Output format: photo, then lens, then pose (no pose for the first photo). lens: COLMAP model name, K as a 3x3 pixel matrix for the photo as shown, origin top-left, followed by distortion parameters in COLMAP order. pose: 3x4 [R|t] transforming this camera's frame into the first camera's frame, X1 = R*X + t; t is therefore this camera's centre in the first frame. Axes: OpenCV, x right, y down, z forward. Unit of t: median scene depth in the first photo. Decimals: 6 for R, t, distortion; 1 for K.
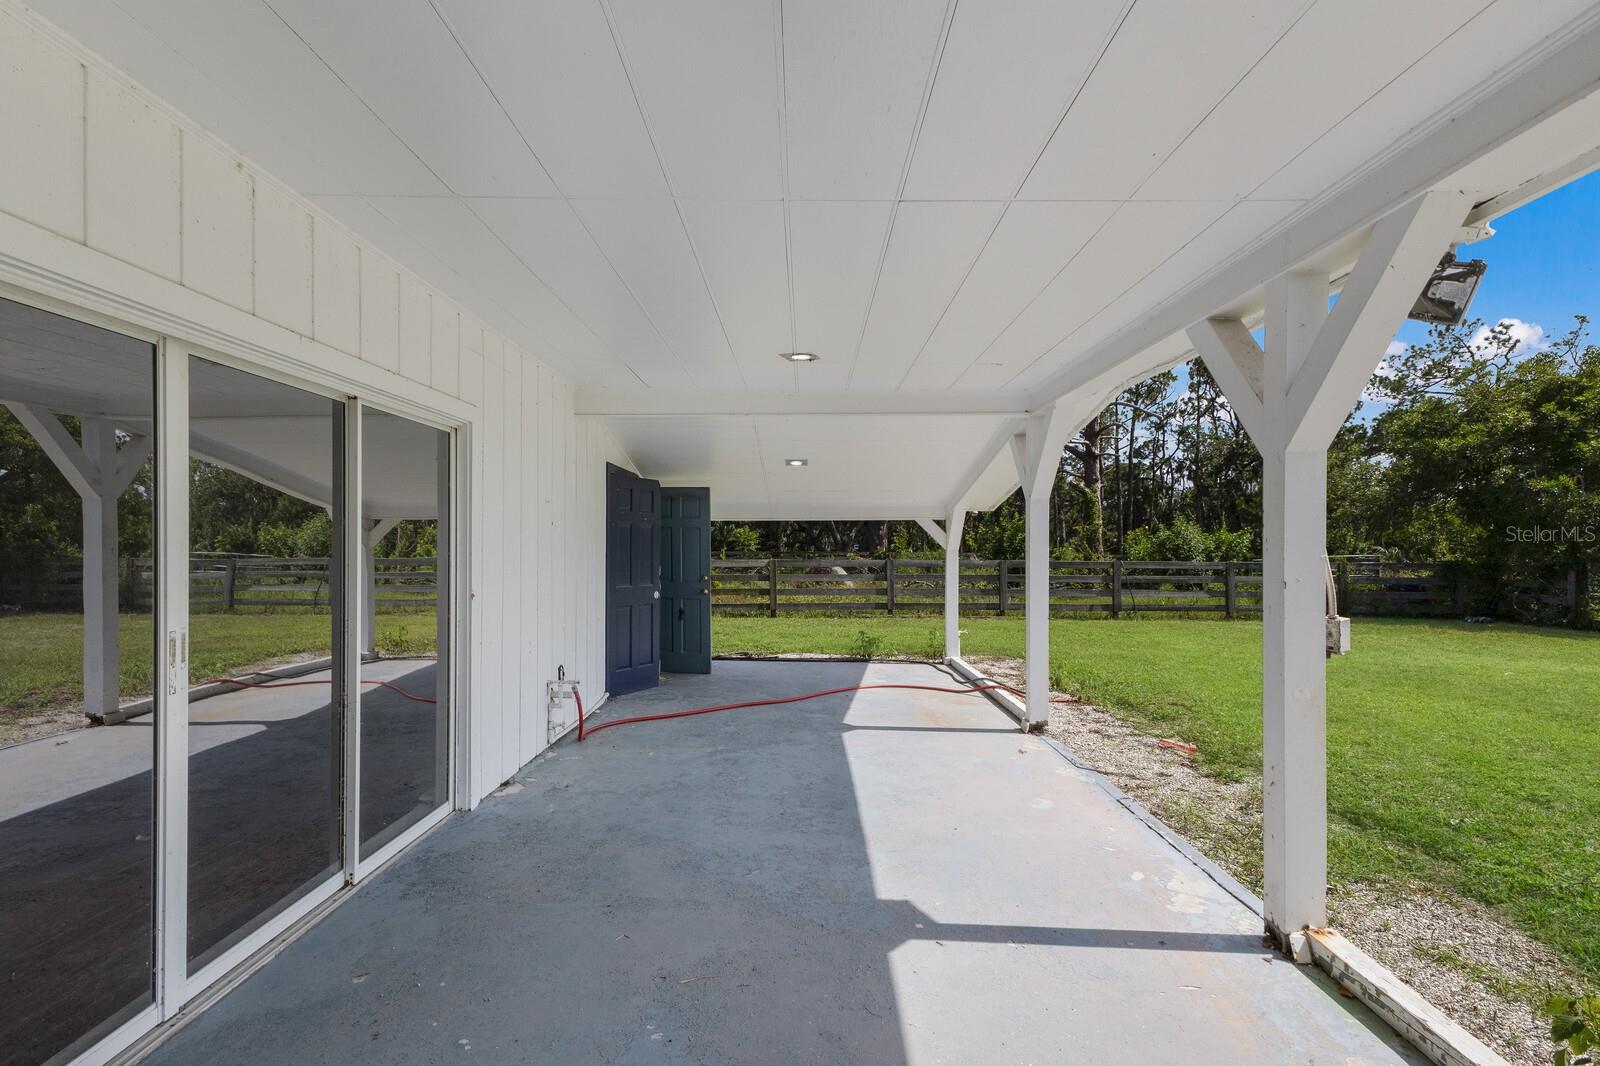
lens RADIAL K [[779.4, 0, 798.7], [0, 779.4, 539.4], [0, 0, 1]] dist [0.020723, -0.001812]
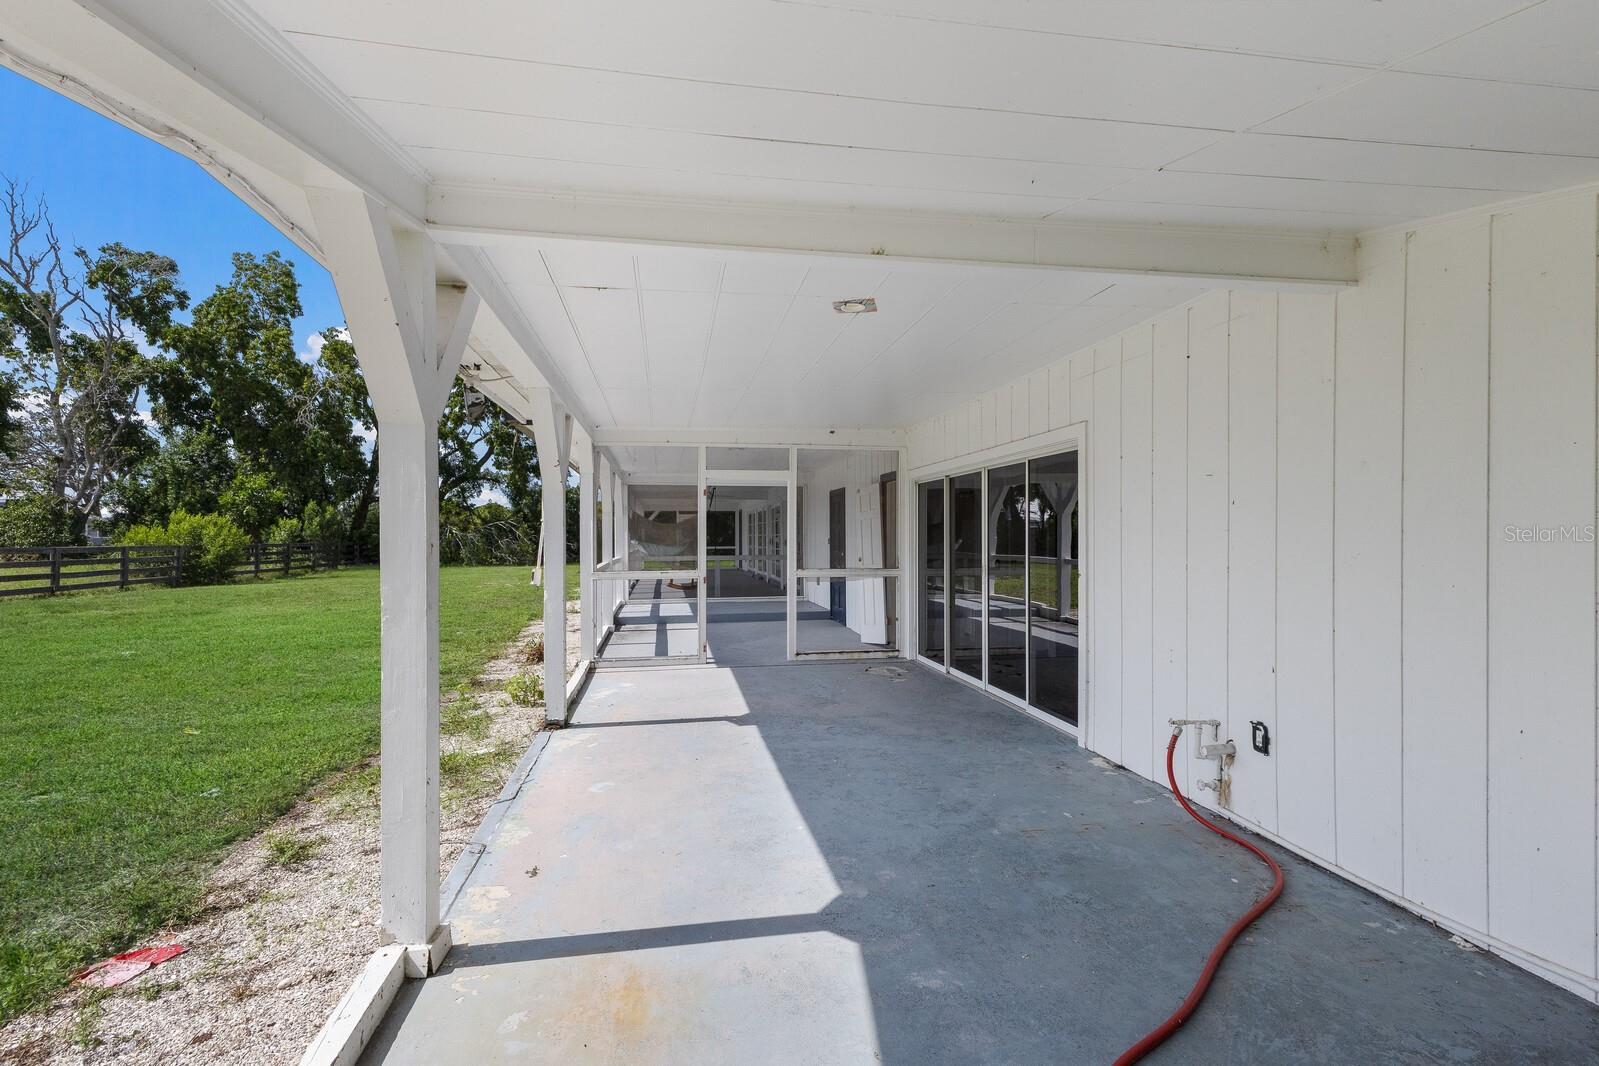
lens RADIAL K [[778.9, 0, 799.2], [0, 778.9, 532.9], [0, 0, 1]] dist [0.020723, -0.001812]
pose [[-0.983807, -0.001249, -0.179225, 0.234623], [0.000952, 0.999925, -0.012191, 0.017754], [0.179227, -0.012164, -0.983733, 2.021094]]
